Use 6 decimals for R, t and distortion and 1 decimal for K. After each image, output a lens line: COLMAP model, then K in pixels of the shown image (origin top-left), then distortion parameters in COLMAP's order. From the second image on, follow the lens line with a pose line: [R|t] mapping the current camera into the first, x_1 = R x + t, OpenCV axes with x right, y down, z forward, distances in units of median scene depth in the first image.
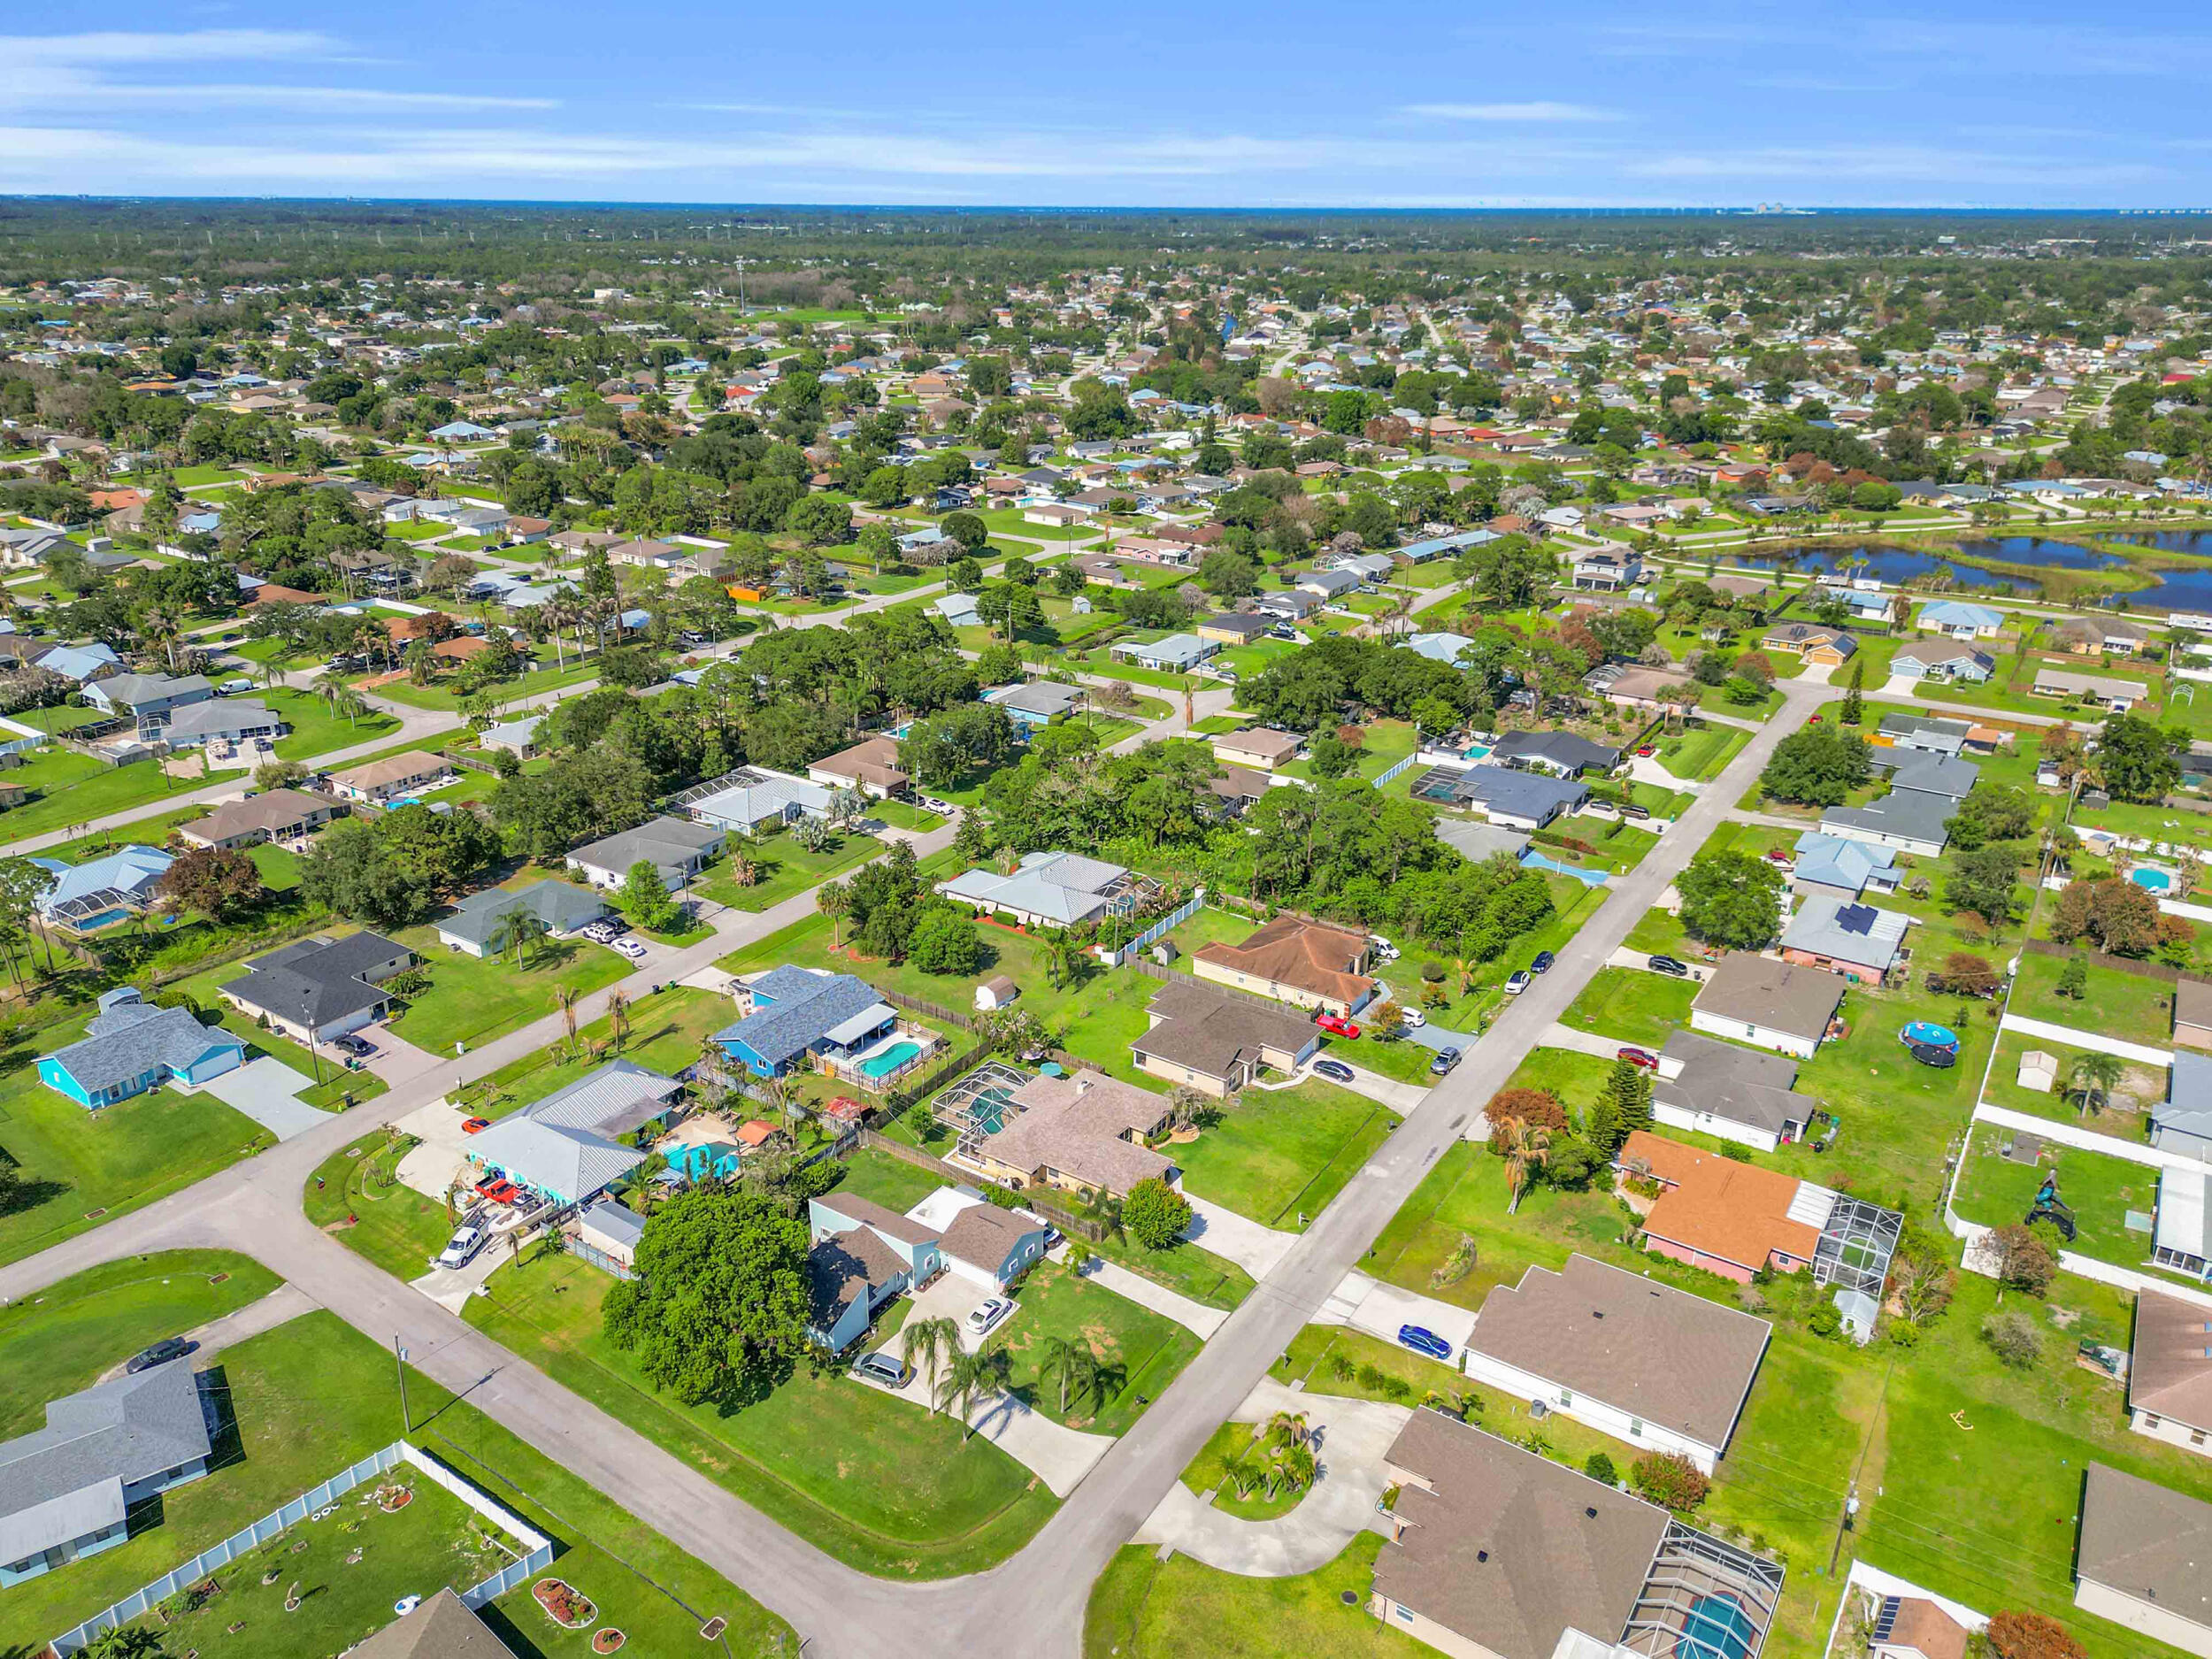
lens RADIAL K [[1567.0, 0, 1091.4], [0, 1567.0, 830.8], [0, 0, 1]] dist [0.094607, -0.108321]
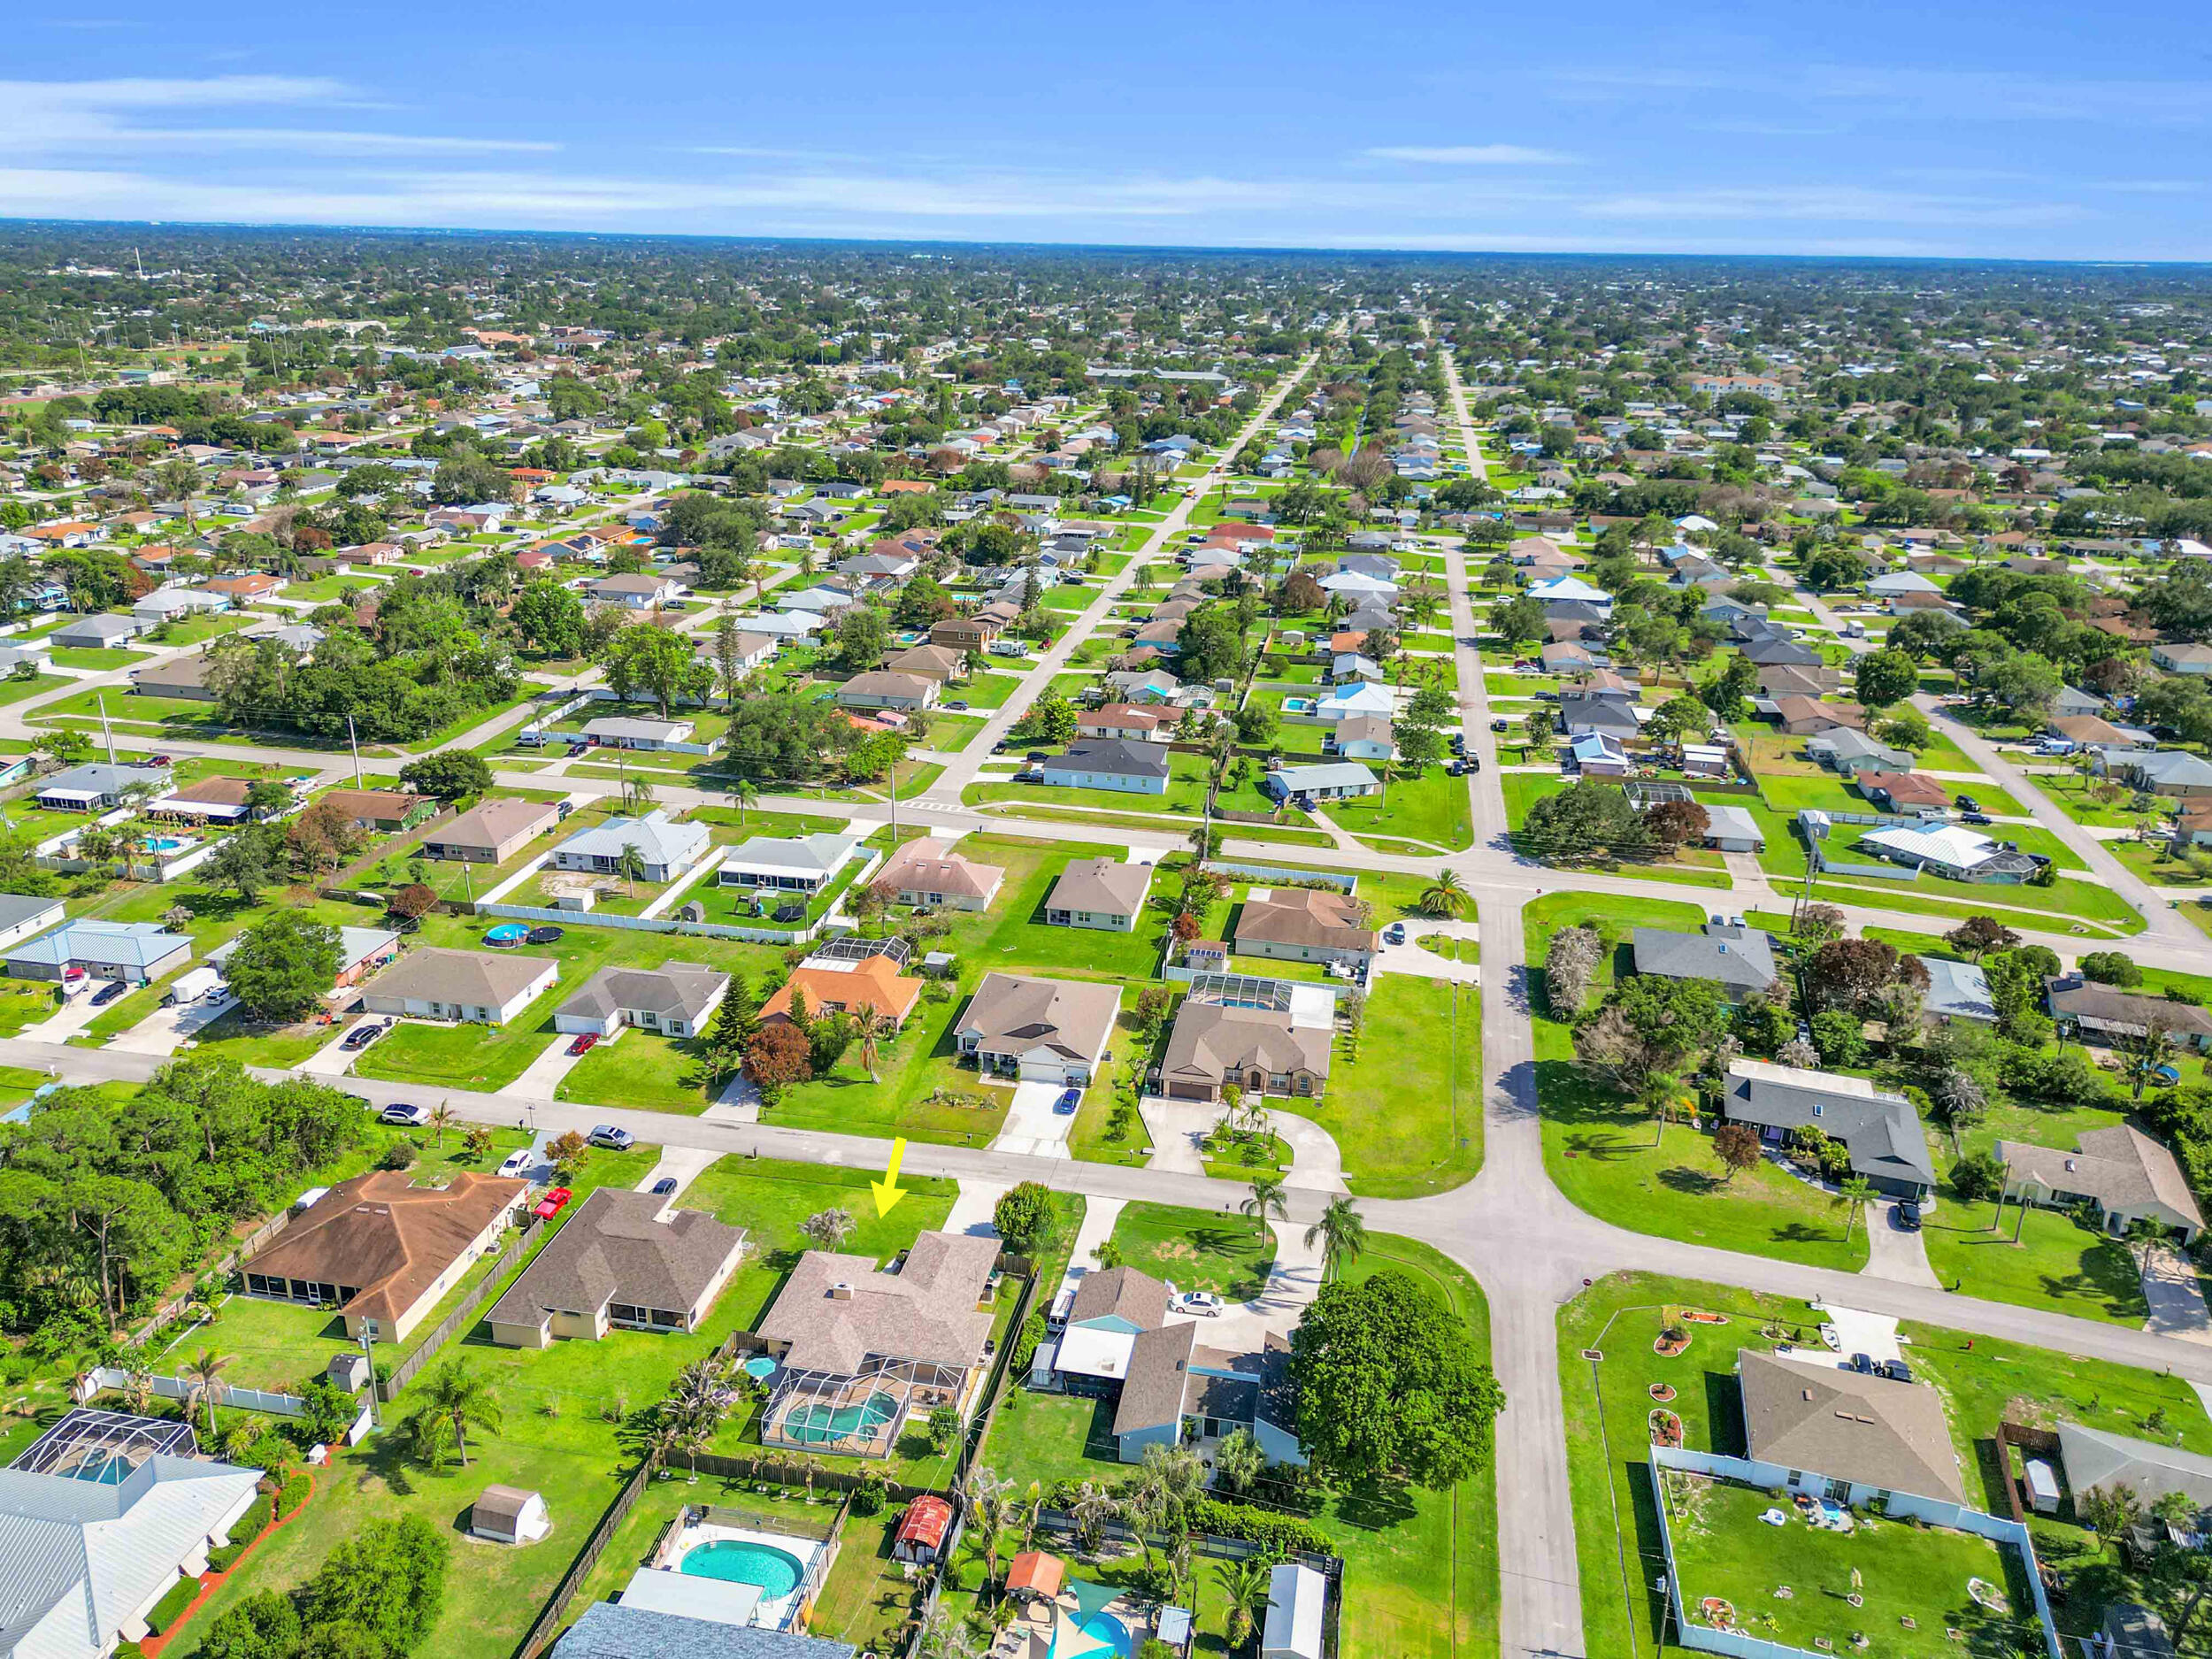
lens RADIAL K [[1567.0, 0, 1091.4], [0, 1567.0, 830.8], [0, 0, 1]] dist [0.094607, -0.108321]
pose [[-0.396904, -0.337353, 0.853616, -0.617056], [0.324079, 0.818601, 0.474200, -0.350005], [-0.858744, 0.464851, -0.215577, 0.859421]]
